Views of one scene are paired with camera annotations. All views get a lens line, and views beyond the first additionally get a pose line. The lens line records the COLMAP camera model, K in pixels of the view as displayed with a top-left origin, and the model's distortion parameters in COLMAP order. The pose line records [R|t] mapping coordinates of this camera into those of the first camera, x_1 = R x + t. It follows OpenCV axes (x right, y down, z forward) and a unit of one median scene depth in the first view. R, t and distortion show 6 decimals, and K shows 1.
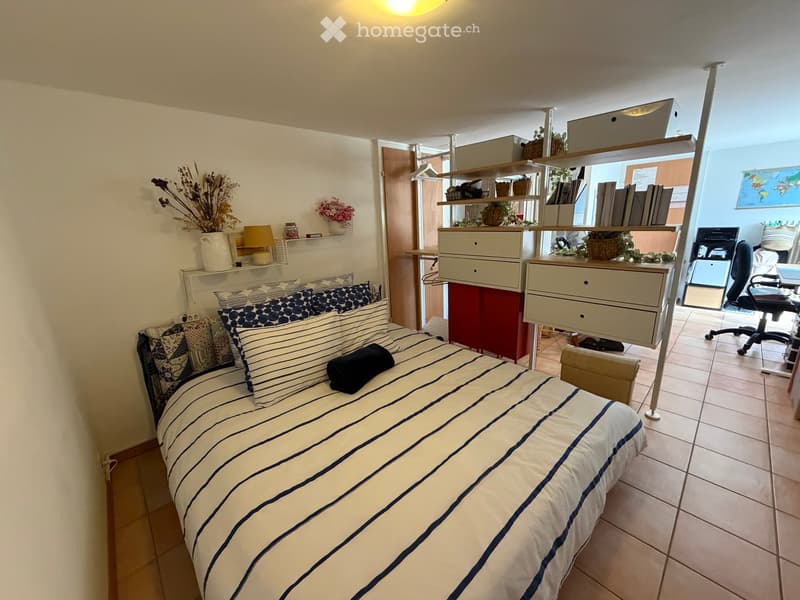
lens RADIAL K [[316.5, 0, 400.0], [0, 316.5, 300.0], [0, 0, 1]] dist [0.000290, -0.000118]
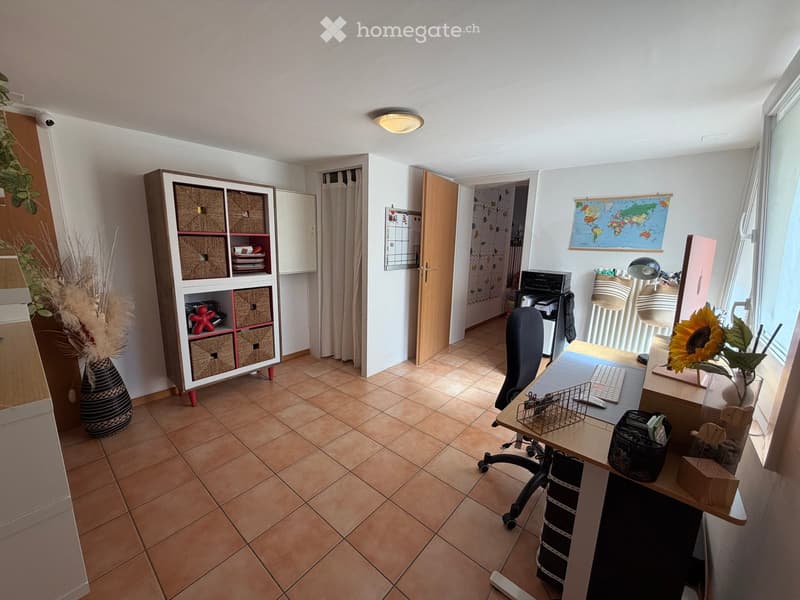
lens RADIAL K [[316.5, 0, 400.0], [0, 316.5, 300.0], [0, 0, 1]] dist [0.000290, -0.000118]
pose [[0.986505, 0.043751, 0.157775, 0.591497], [-0.034830, 0.997658, -0.058873, -0.117847], [-0.159981, 0.052583, 0.985718, 0.359466]]
